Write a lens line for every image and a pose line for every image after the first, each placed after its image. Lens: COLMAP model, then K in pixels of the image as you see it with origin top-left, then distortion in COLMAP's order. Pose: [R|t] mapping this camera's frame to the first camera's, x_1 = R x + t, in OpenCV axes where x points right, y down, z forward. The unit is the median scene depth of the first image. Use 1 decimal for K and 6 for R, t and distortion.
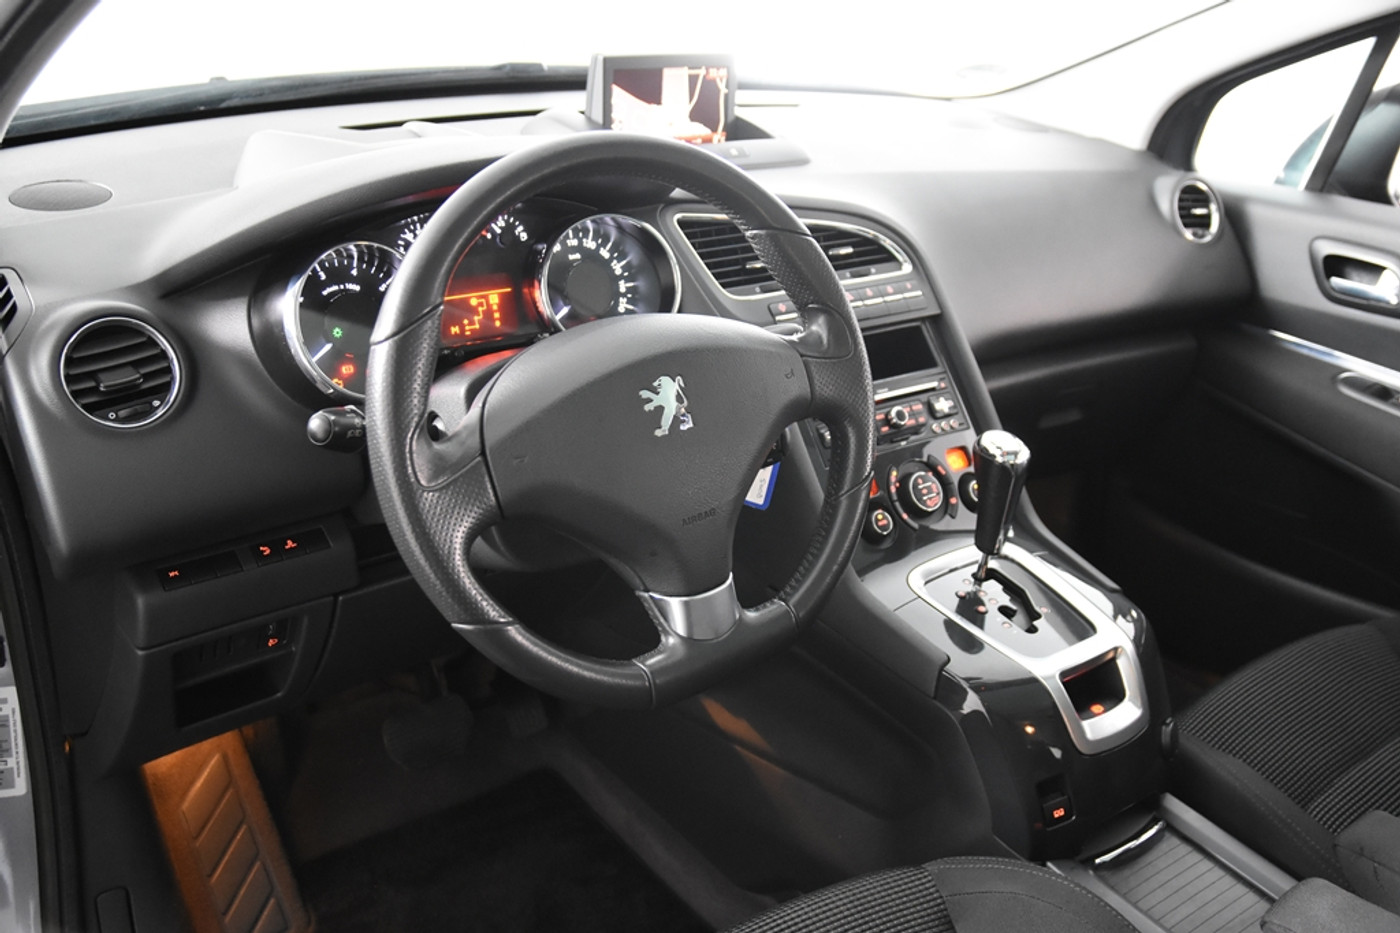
lens RADIAL K [[1238.5, 0, 700.0], [0, 1238.5, 466.5], [0, 0, 1]] dist [-0.052725, 0.004693]
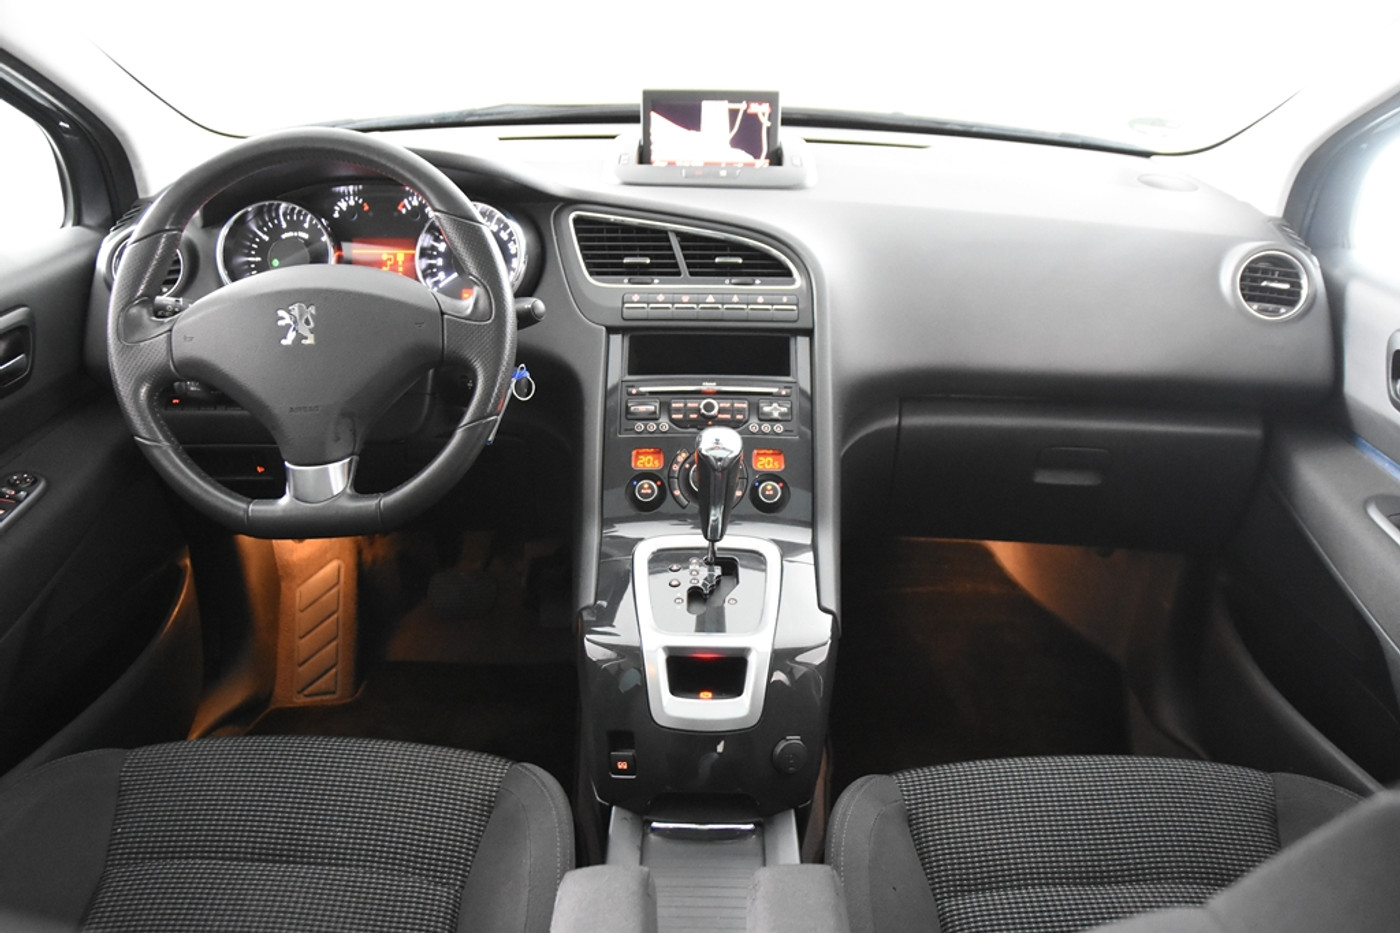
lens RADIAL K [[1125.1, 0, 700.0], [0, 1125.1, 466.5], [0, 0, 1]] dist [-0.112734, 0.121154]
pose [[0.806846, 0.206625, -0.553449, 0.744473], [-0.217298, 0.974963, 0.047204, -0.035821], [0.549346, 0.082177, 0.831544, 0.159913]]
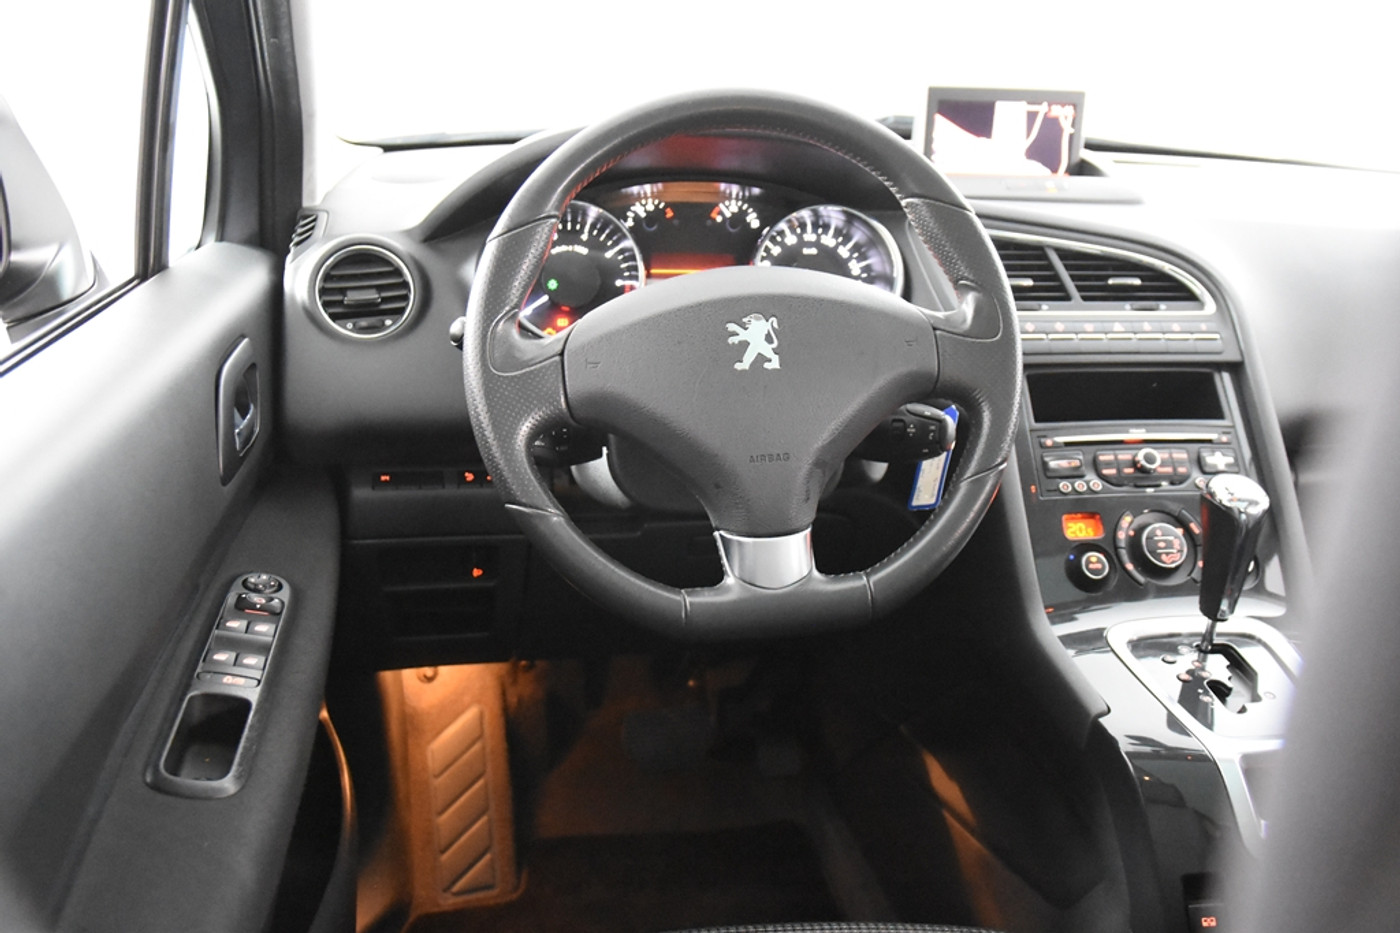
lens RADIAL K [[1335.2, 0, 700.0], [0, 1335.2, 466.5], [0, 0, 1]] dist [-0.040453, 0.001598]
pose [[0.891469, 0.122326, -0.436256, 0.297684], [-0.178143, 0.979949, -0.089250, 0.109585], [0.416591, 0.157279, 0.895385, 0.012610]]
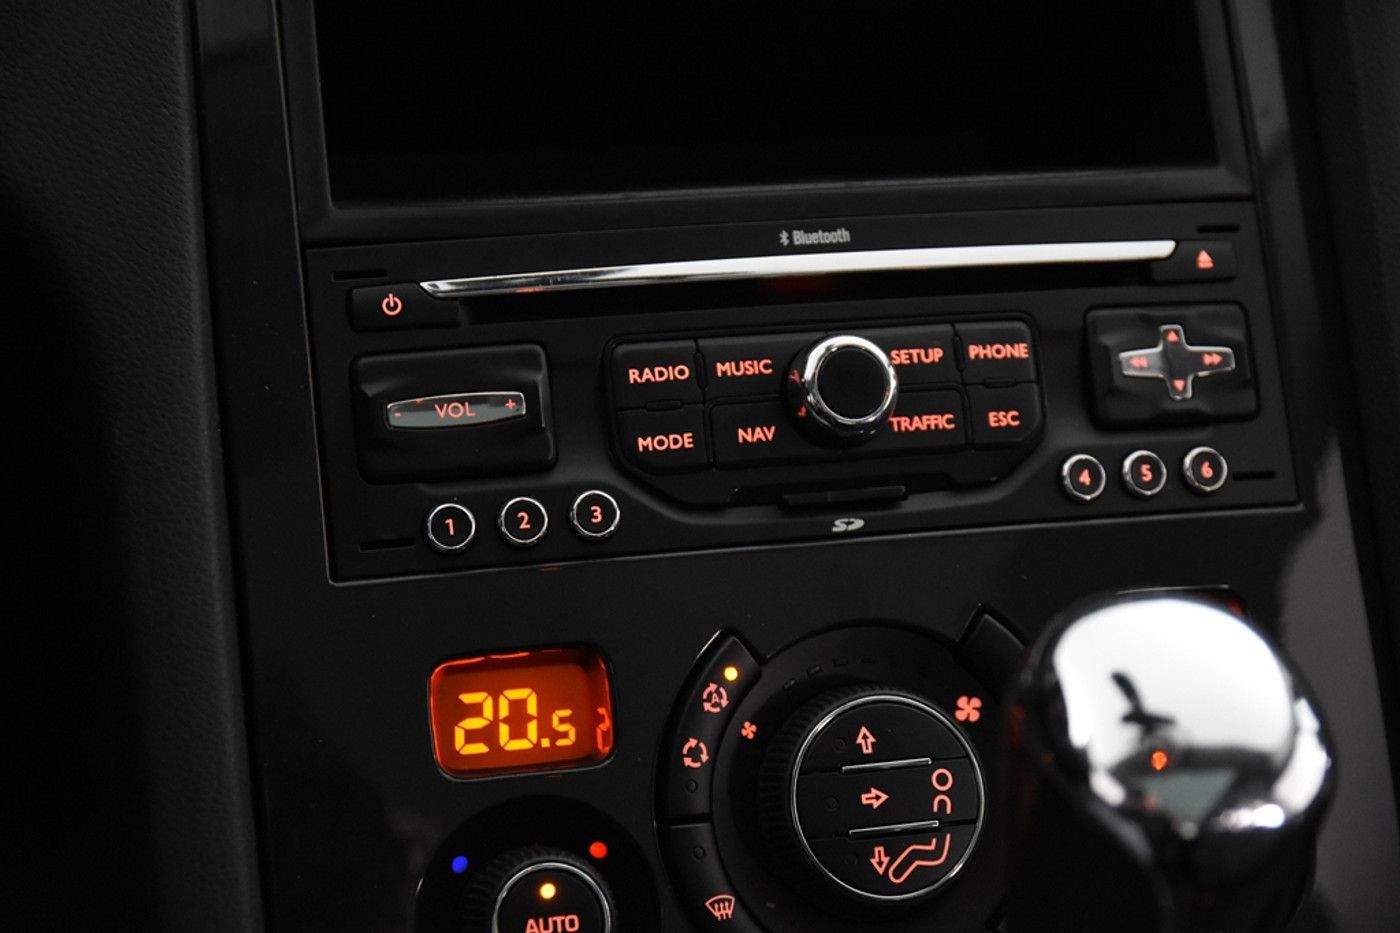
lens RADIAL K [[2845.8, 0, 700.0], [0, 2845.8, 466.5], [0, 0, 1]] dist [0.088596, 0.000597]
pose [[0.940736, 0.204716, -0.270383, 0.268632], [-0.180556, 0.977205, 0.111671, -0.075366], [0.287081, -0.056233, 0.956254, 0.580550]]
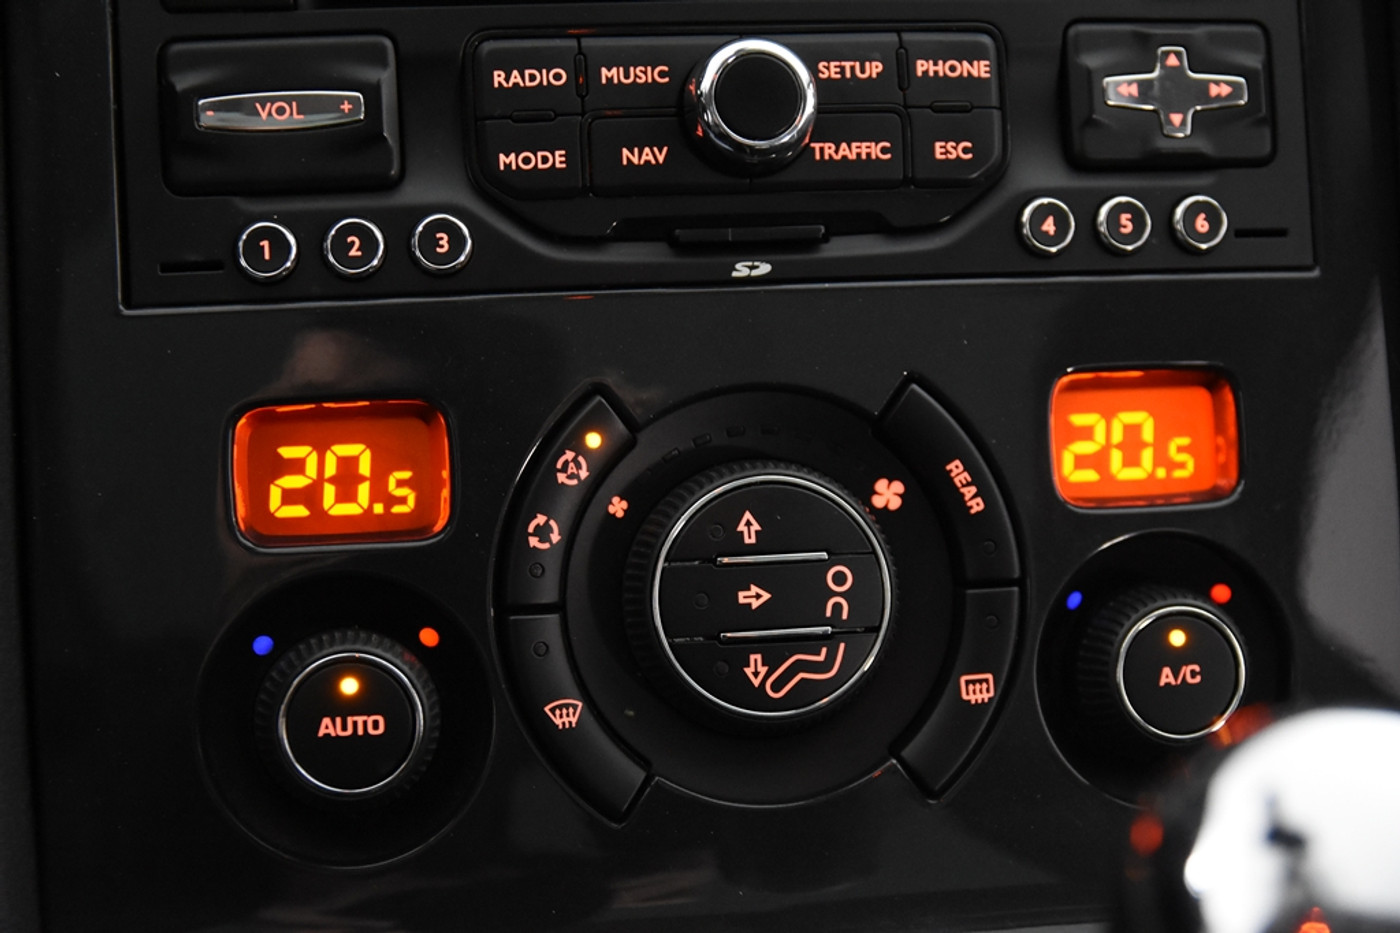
lens RADIAL K [[2403.0, 0, 700.0], [0, 2403.0, 466.5], [0, 0, 1]] dist [0.003916, 0.052206]
pose [[0.895494, 0.282983, -0.343528, 0.281629], [-0.209453, 0.948978, 0.235733, -0.068965], [0.392709, -0.139144, 0.909076, 0.724755]]
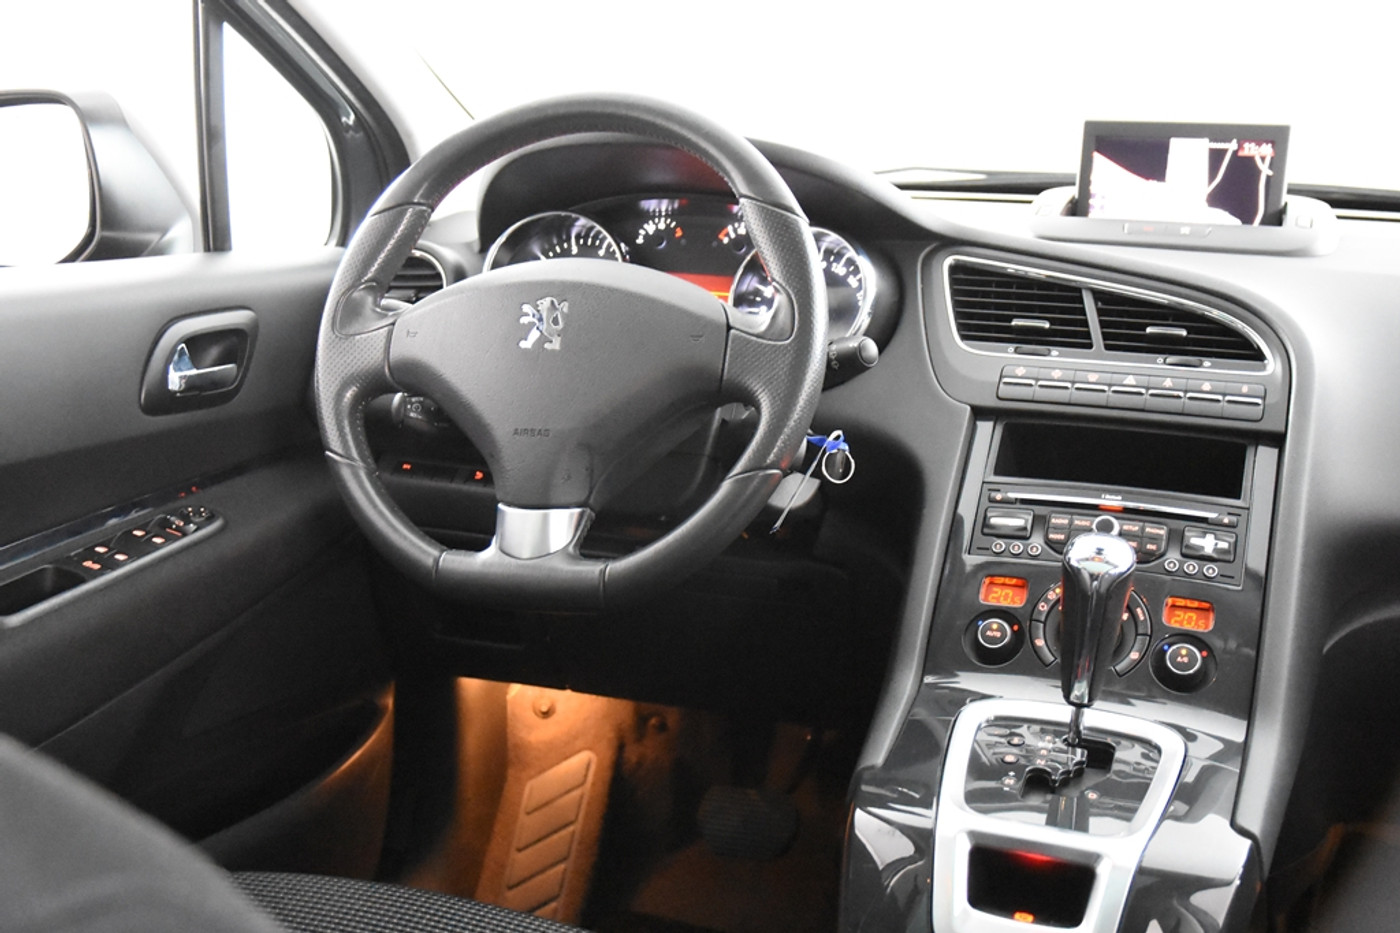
lens RADIAL K [[1639.4, 0, 700.0], [0, 1639.4, 466.5], [0, 0, 1]] dist [0.028274, 0.045569]
pose [[0.558850, 0.144906, -0.816510, 0.852739], [-0.347475, 0.934928, -0.071903, 0.083739], [0.752959, 0.323900, 0.572836, 0.236575]]
